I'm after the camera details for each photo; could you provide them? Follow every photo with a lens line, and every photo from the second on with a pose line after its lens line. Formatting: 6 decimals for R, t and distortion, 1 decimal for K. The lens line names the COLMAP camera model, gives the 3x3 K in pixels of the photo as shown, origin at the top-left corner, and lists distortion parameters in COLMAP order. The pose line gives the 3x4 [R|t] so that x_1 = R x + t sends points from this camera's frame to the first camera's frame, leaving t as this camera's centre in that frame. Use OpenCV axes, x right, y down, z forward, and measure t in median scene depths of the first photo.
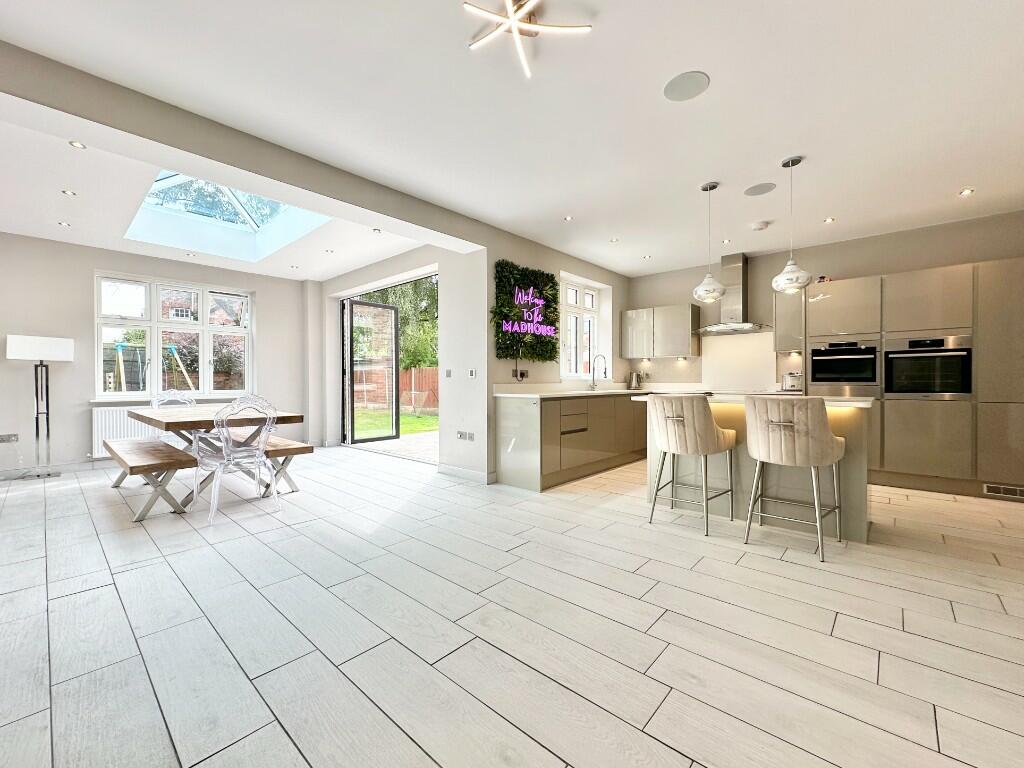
lens RADIAL K [[424.2, 0, 512.0], [0, 424.2, 384.0], [0, 0, 1]] dist [0.000515, -0.000141]
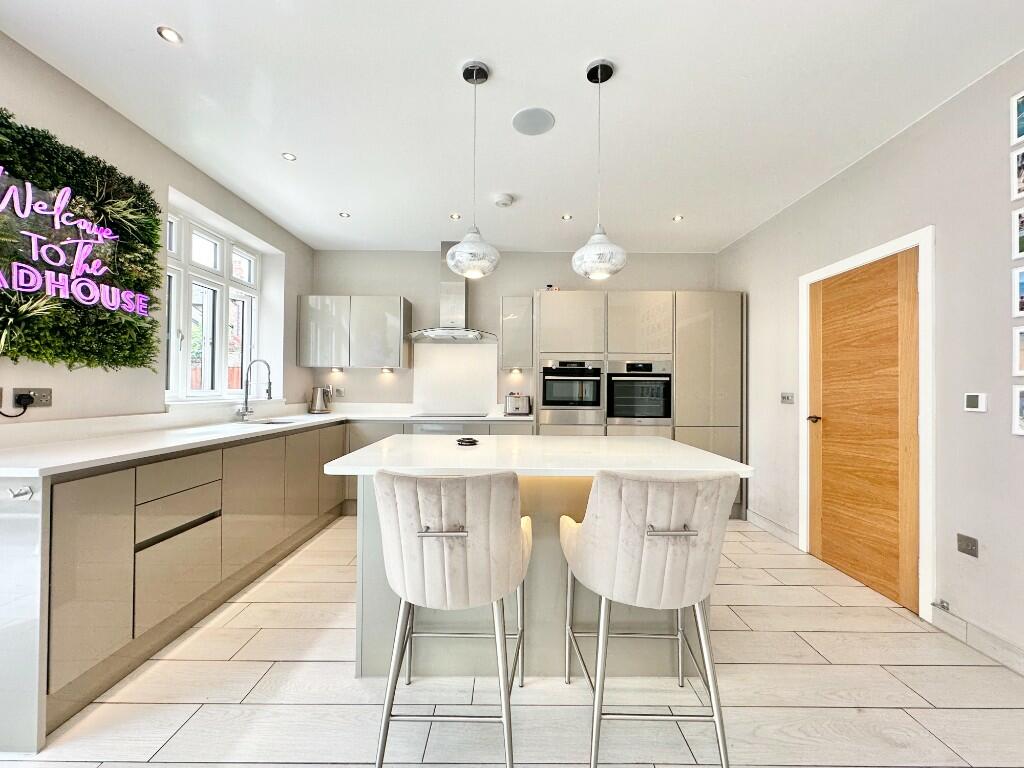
lens RADIAL K [[410.7, 0, 509.4], [0, 410.7, 383.3], [0, 0, 1]] dist [0.000596, 0.000152]
pose [[0.746089, 0.016607, 0.665640, 0.106047], [-0.005280, 0.999805, -0.019027, -0.032626], [-0.665826, 0.010681, 0.746031, 0.418752]]
